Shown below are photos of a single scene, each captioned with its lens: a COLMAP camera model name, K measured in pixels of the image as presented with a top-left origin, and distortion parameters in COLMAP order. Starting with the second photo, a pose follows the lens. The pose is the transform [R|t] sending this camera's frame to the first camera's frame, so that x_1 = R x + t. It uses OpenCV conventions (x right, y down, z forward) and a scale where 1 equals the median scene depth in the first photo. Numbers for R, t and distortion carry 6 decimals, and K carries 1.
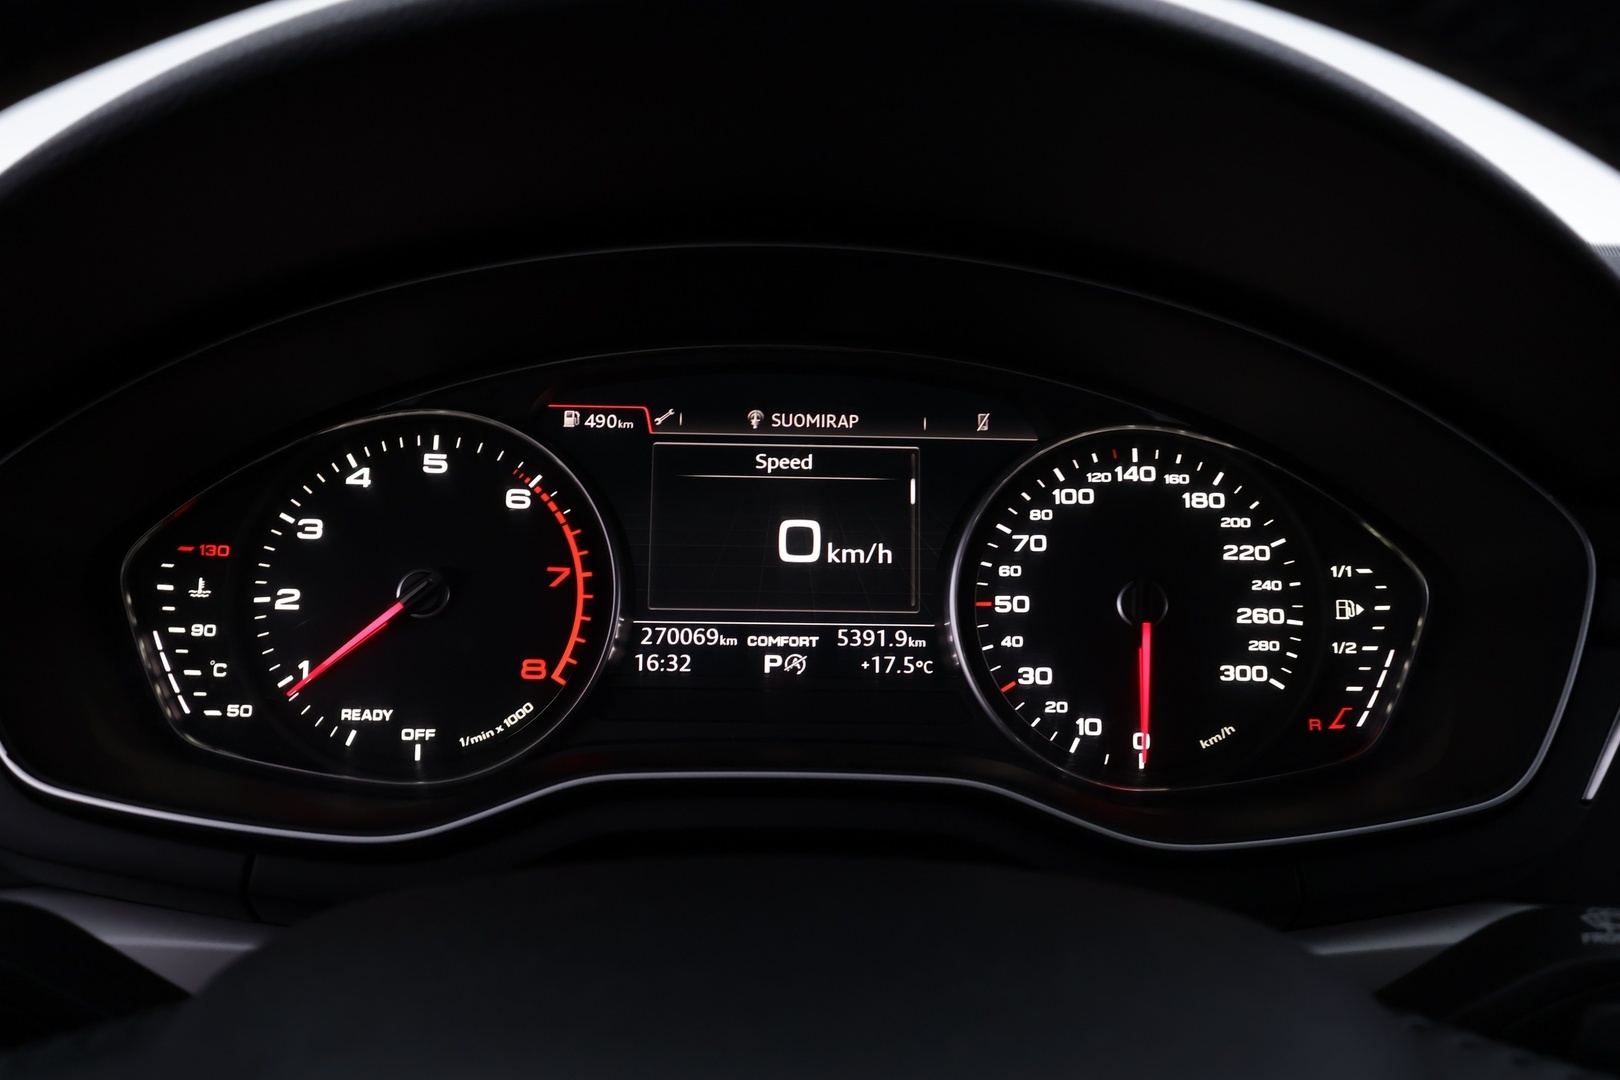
lens RADIAL K [[1273.0, 0, 825.4], [0, 1273.0, 543.0], [0, 0, 1]] dist [0.001588, 0.000604]
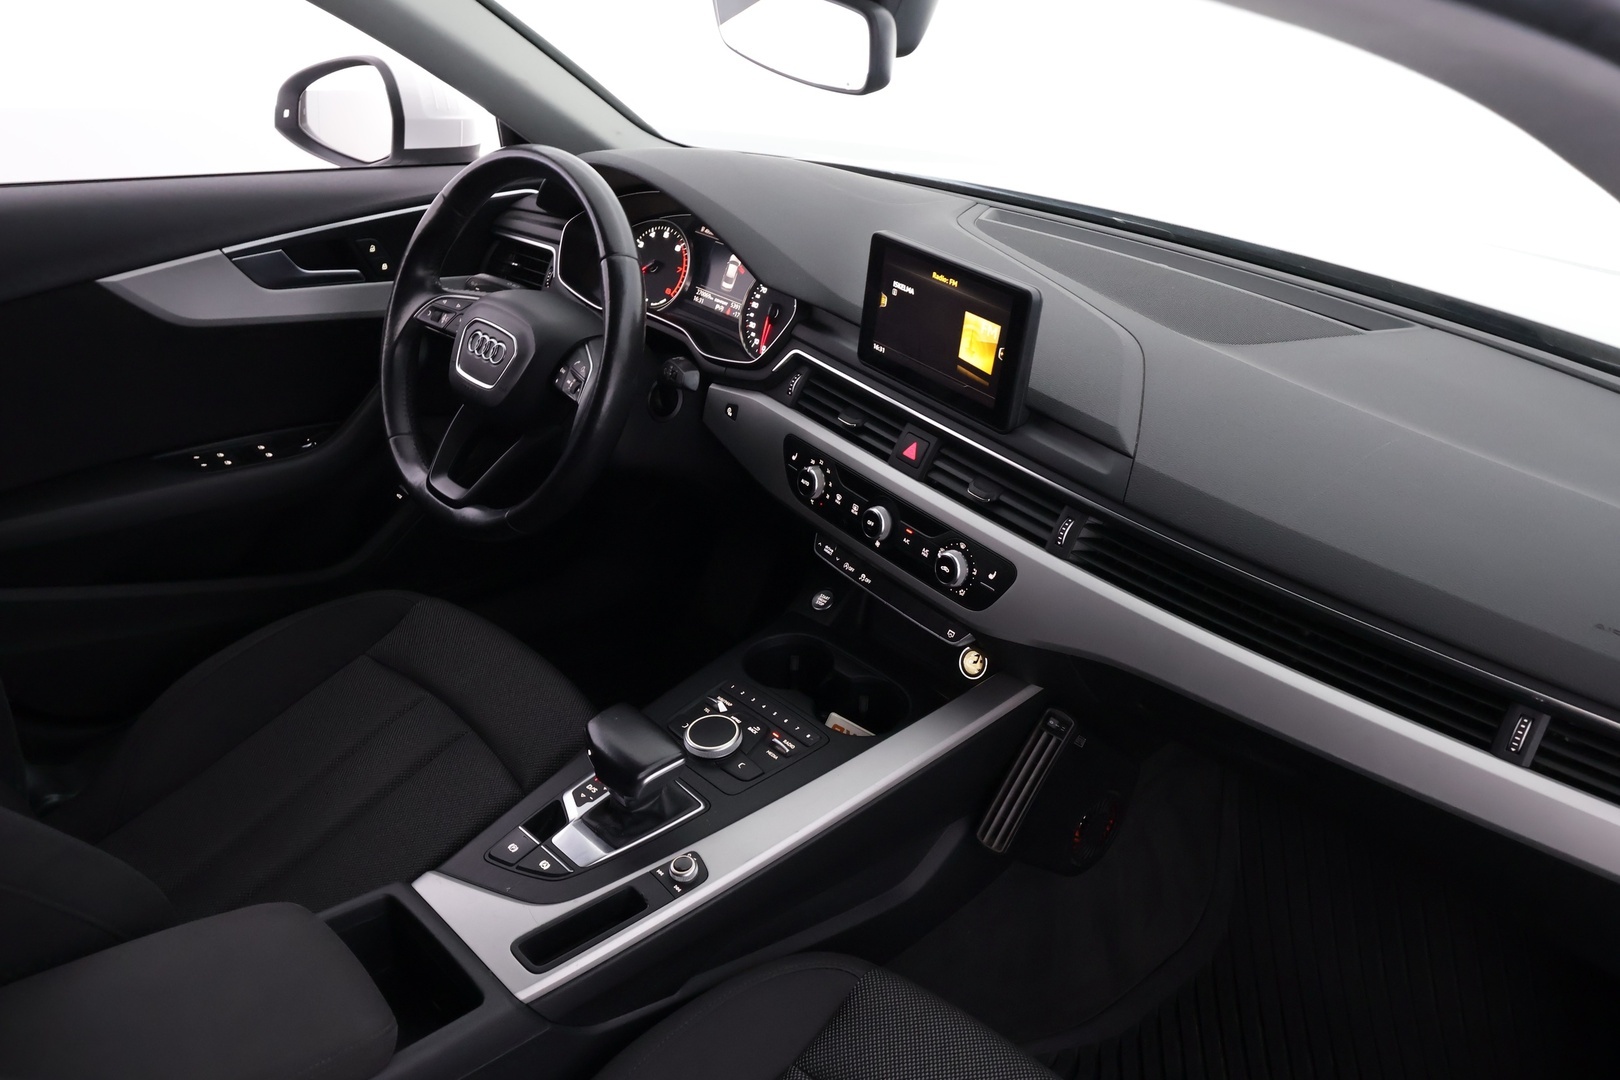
lens RADIAL K [[1273.0, 0, 814.6], [0, 1273.0, 538.4], [0, 0, 1]] dist [0.001588, 0.000604]
pose [[0.674634, 0.355311, -0.647010, 2.863792], [-0.226544, 0.933890, 0.276638, -0.375660], [0.702528, -0.040053, 0.710528, -1.505202]]
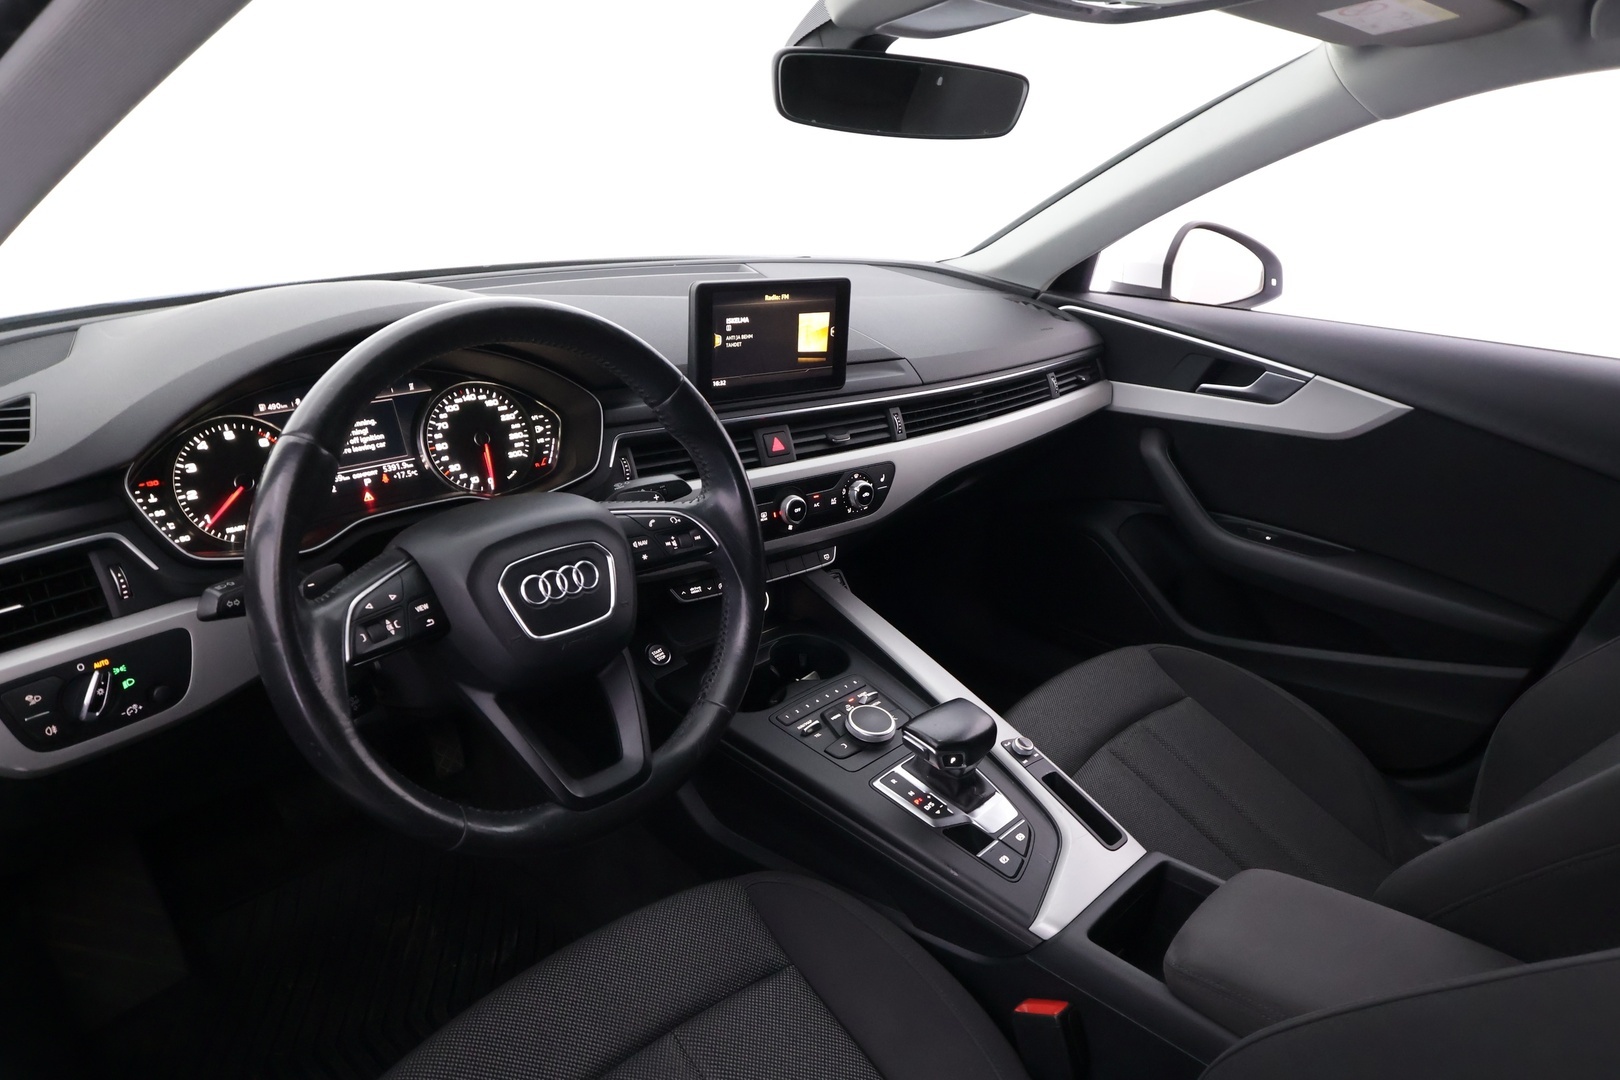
lens RADIAL K [[1053.3, 0, 816.9], [0, 1053.3, 544.9], [0, 0, 1]] dist [-0.002527, 0.011665]
pose [[0.712575, -0.248893, 0.655965, -0.930648], [0.127592, 0.965341, 0.227676, -0.185300], [-0.689897, -0.078540, 0.719634, -1.465661]]
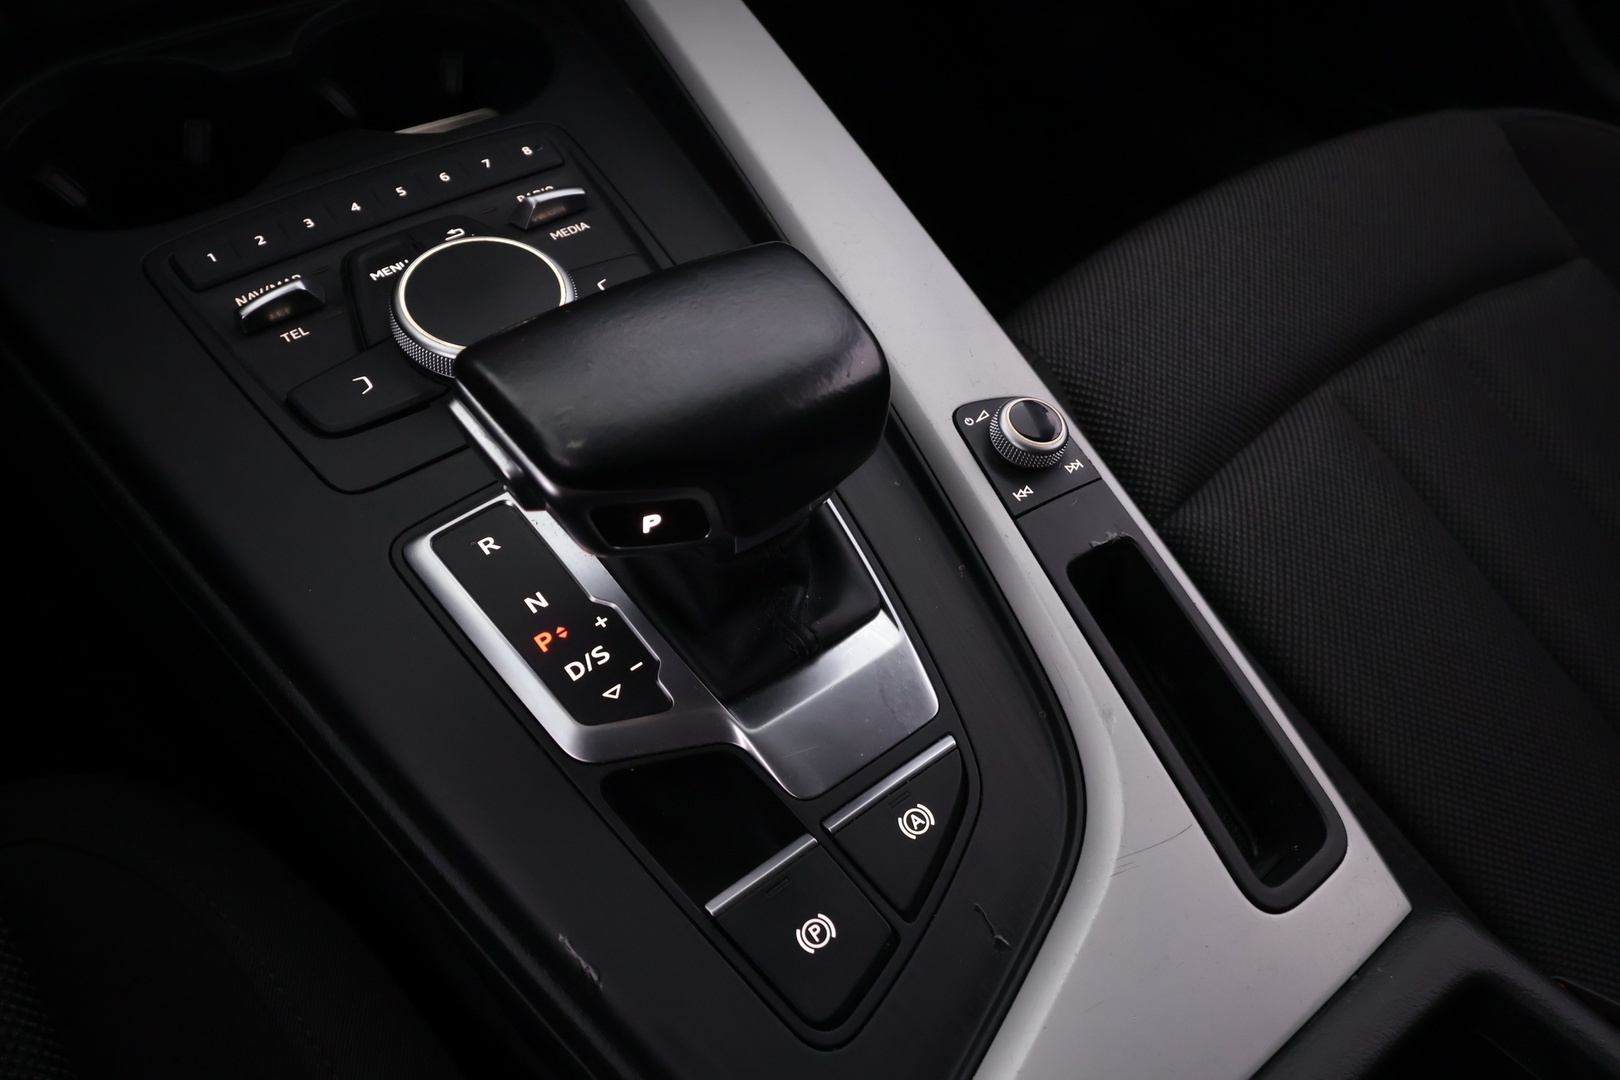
lens RADIAL K [[1273.0, 0, 815.0], [0, 1273.0, 544.1], [0, 0, 1]] dist [0.001588, 0.000604]
pose [[0.799035, -0.424081, 0.426262, 0.635086], [0.101975, 0.794224, 0.599007, 0.541435], [-0.592575, -0.435159, 0.677858, -0.427083]]
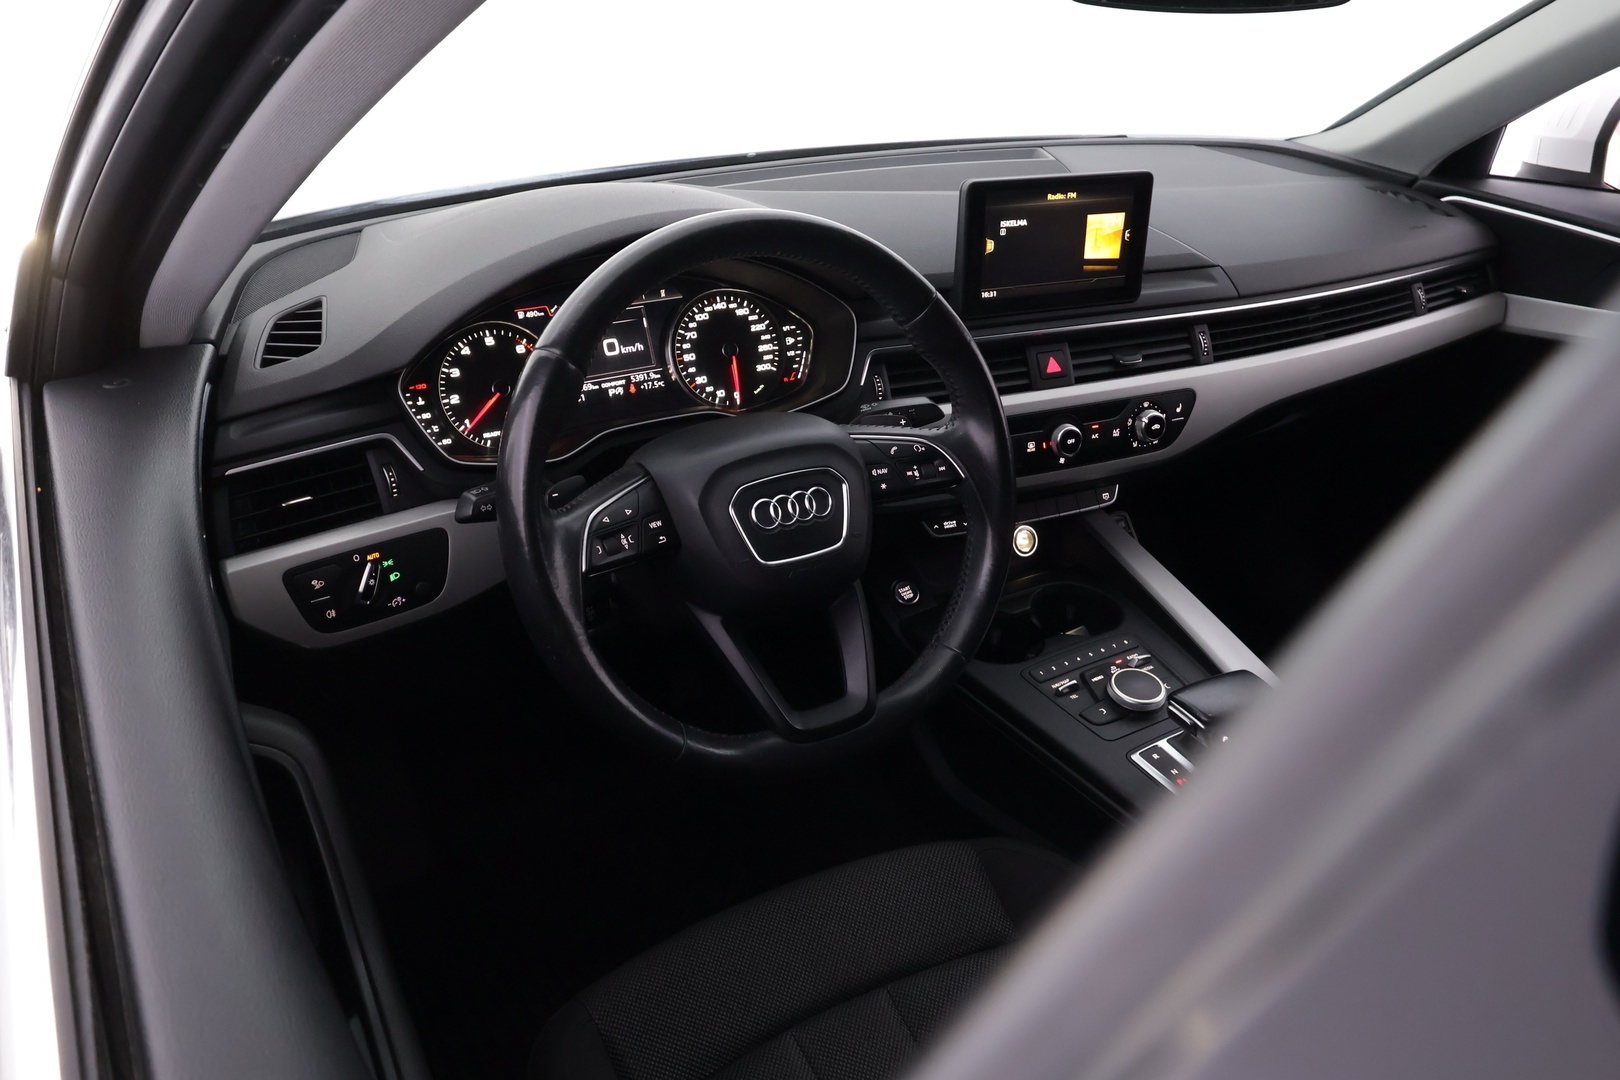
lens RADIAL K [[1273.0, 0, 813.5], [0, 1273.0, 541.3], [0, 0, 1]] dist [0.001588, 0.000604]
pose [[0.869079, -0.229915, 0.437997, -0.985613], [0.127435, 0.959599, 0.250858, -0.243997], [-0.477978, -0.162199, 0.863266, -1.736096]]
